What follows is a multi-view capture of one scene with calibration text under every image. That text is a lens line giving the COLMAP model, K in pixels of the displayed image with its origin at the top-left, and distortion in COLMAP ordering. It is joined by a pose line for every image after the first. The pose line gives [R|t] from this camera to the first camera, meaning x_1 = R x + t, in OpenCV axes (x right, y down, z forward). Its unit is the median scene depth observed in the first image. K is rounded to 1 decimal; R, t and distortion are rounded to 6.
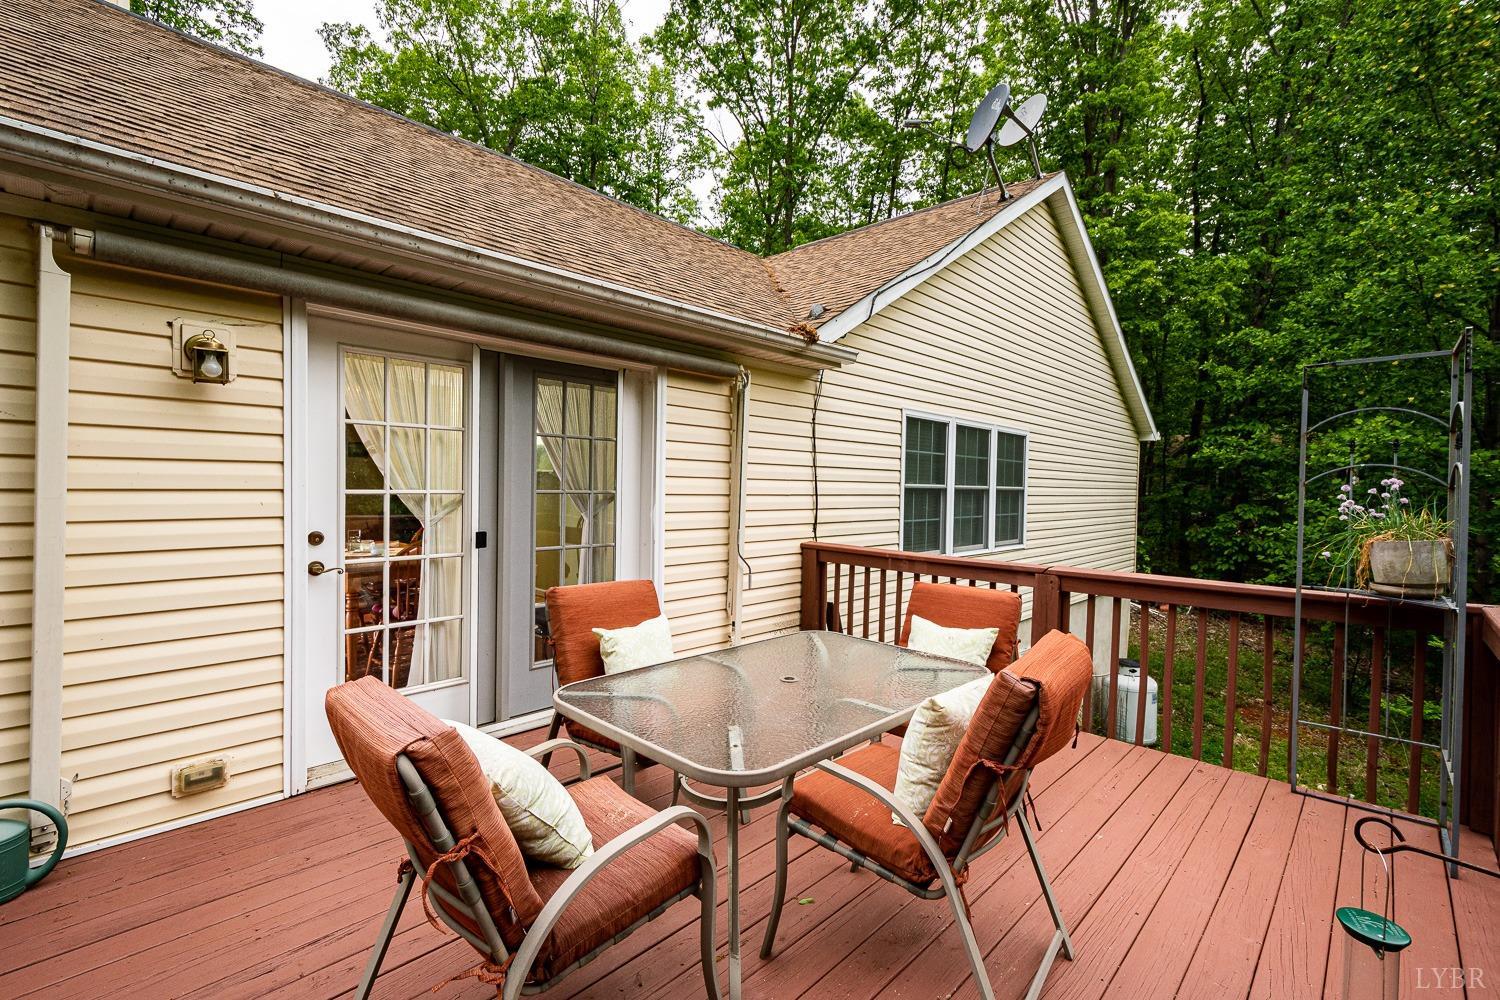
lens RADIAL K [[663.7, 0, 748.7], [0, 663.7, 502.5], [0, 0, 1]] dist [0.013856, -0.004535]
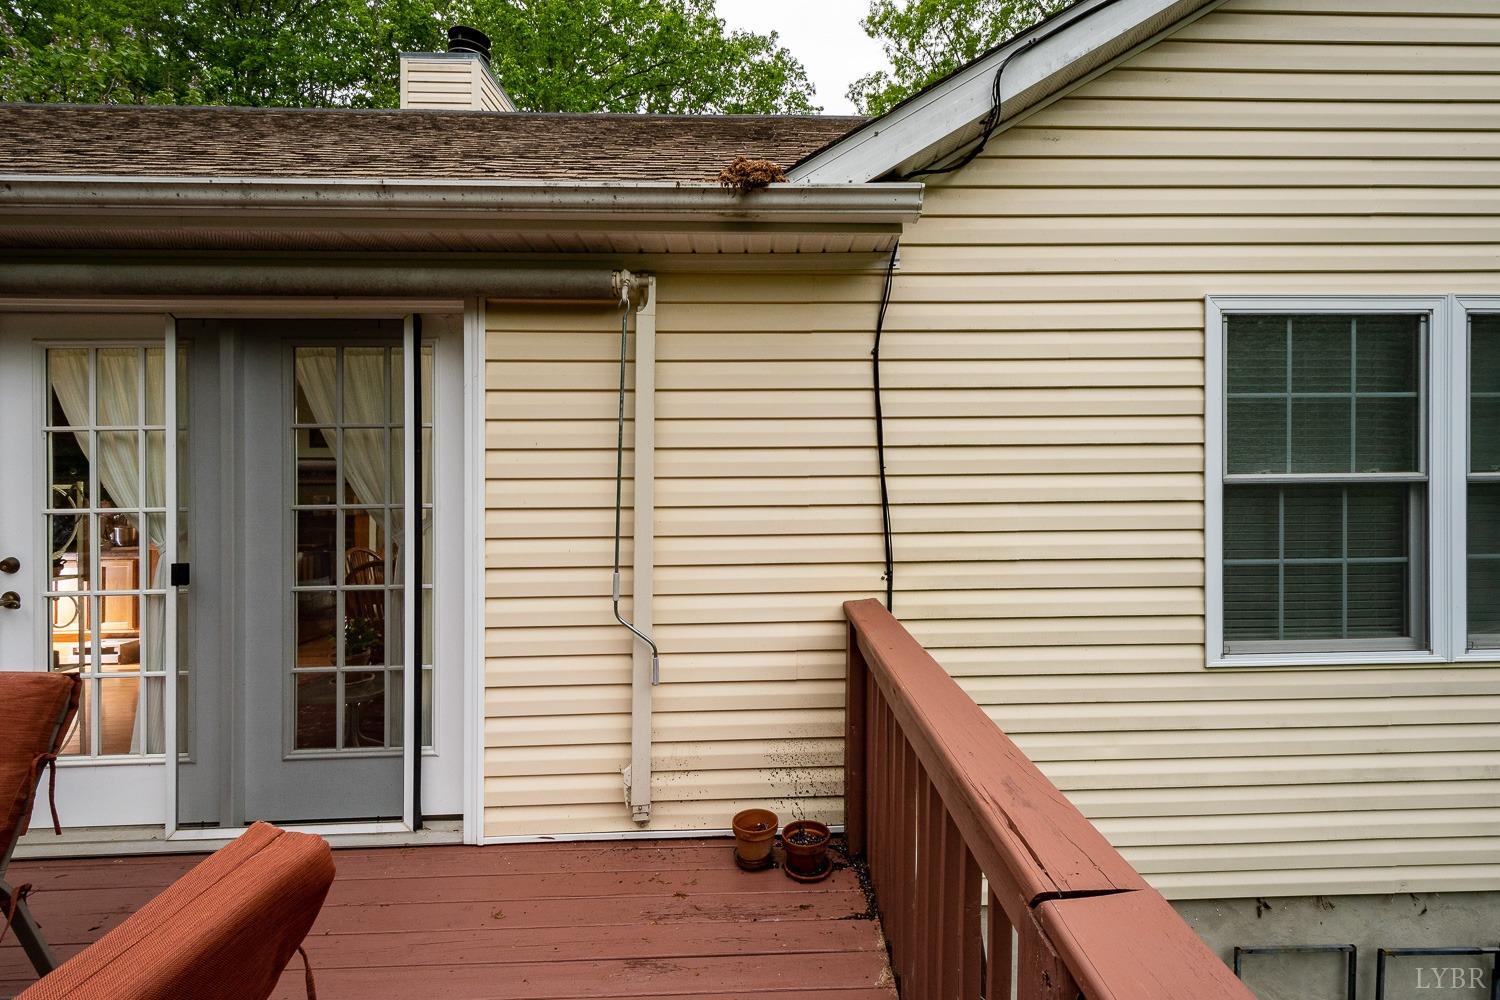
lens RADIAL K [[725.6, 0, 753.5], [0, 725.6, 503.7], [0, 0, 1]] dist [0.006466, 0.000205]
pose [[0.724550, -0.027438, -0.688675, 0.401782], [0.006569, 0.999437, -0.032907, 0.005089], [0.689190, 0.019319, 0.724323, 0.547797]]
